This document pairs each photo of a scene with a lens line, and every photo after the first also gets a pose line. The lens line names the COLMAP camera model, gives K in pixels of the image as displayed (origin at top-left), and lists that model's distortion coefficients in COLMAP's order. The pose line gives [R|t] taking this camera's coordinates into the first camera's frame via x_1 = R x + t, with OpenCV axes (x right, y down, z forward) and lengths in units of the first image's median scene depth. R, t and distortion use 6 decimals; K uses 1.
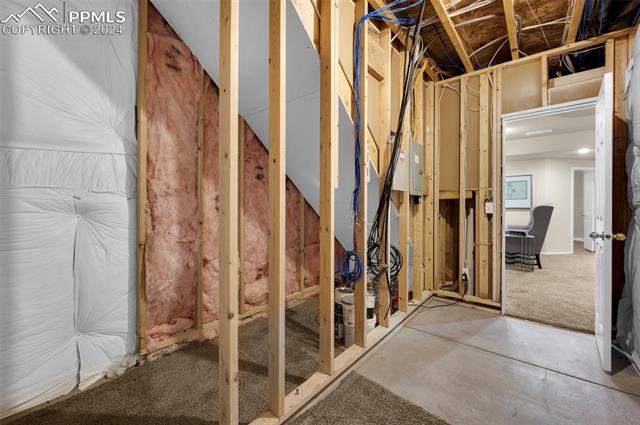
lens RADIAL K [[256.8, 0, 320.3], [0, 256.8, 213.4], [0, 0, 1]] dist [0.000567, -0.000097]
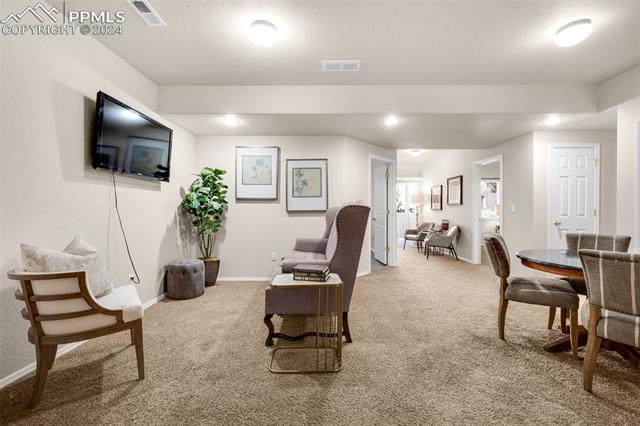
lens RADIAL K [[264.8, 0, 320.0], [0, 264.8, 214.7], [0, 0, 1]] dist [-0.001510, -0.000069]
pose [[0.774969, -0.008018, 0.631948, 0.442208], [0.016376, 0.999839, -0.007397, -0.007389], [-0.631787, 0.016081, 0.774975, 0.565837]]
